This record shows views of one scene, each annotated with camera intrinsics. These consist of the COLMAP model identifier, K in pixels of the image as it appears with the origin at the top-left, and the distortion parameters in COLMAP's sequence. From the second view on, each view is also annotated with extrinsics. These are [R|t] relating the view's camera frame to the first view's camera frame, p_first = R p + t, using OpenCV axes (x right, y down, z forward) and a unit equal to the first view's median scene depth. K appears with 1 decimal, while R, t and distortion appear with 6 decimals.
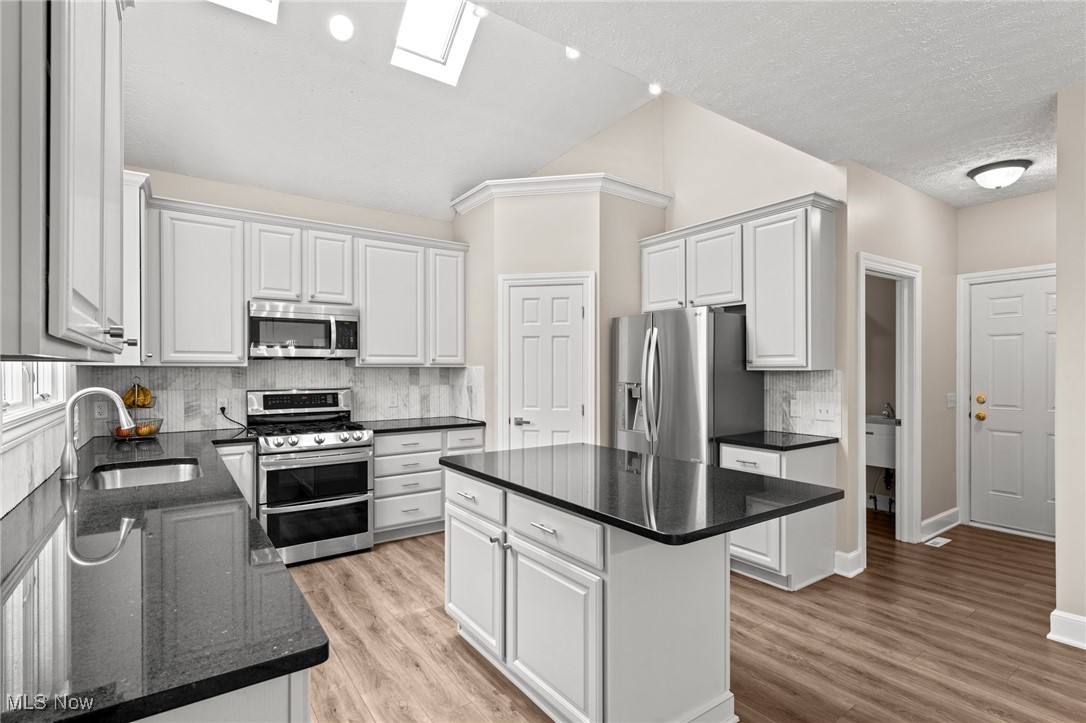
lens RADIAL K [[530.2, 0, 543.0], [0, 530.2, 361.5], [0, 0, 1]] dist [0.003415, 0.000276]
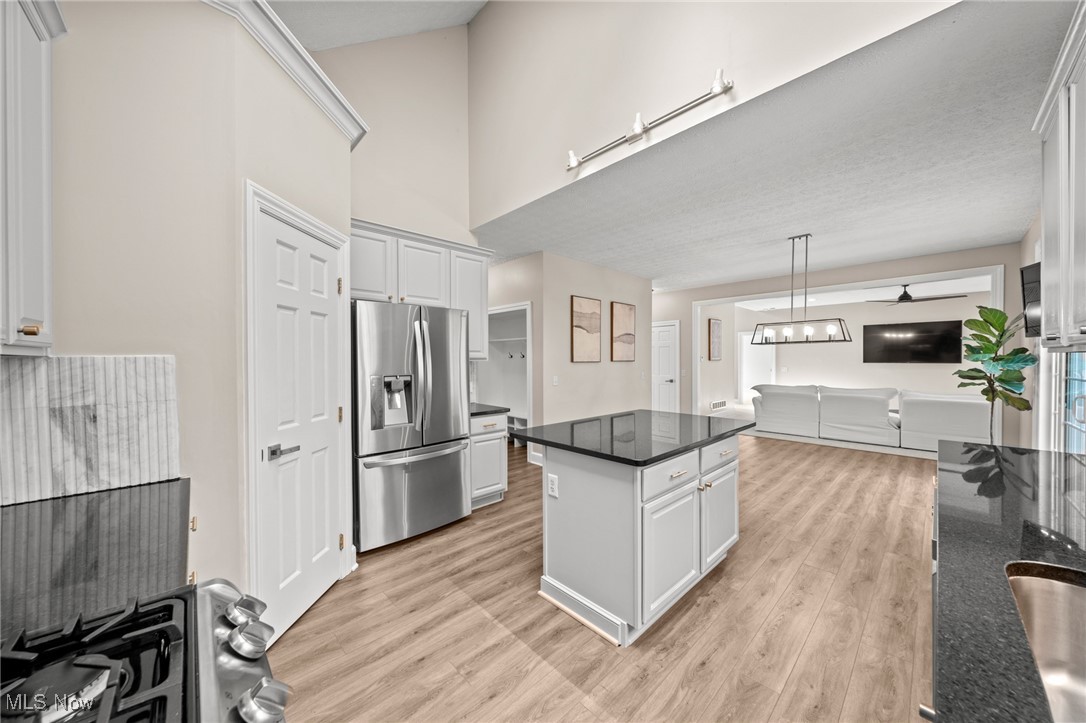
lens RADIAL K [[371.1, 0, 543.0], [0, 371.1, 361.5], [0, 0, 1]] dist [-0.000629, 0.000023]
pose [[-0.138132, -0.000747, 0.990414, -0.550102], [-0.009679, 0.999953, -0.000596, 0.015251], [-0.990367, -0.009669, -0.138132, 0.881896]]
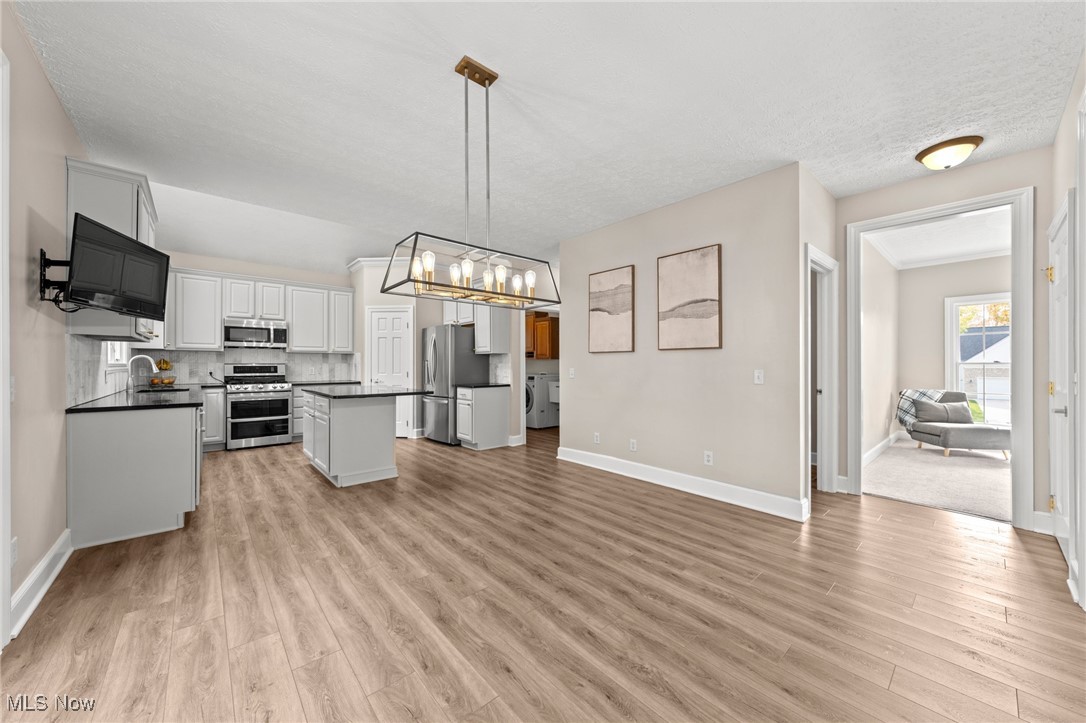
lens RADIAL K [[399.4, 0, 546.4], [0, 399.4, 357.0], [0, 0, 1]] dist [0.001344, -0.000056]
pose [[0.994895, 0.003768, 0.100850, 0.484948], [-0.003114, 0.999973, -0.006645, 0.036889], [-0.100872, 0.006297, 0.994879, -0.598634]]
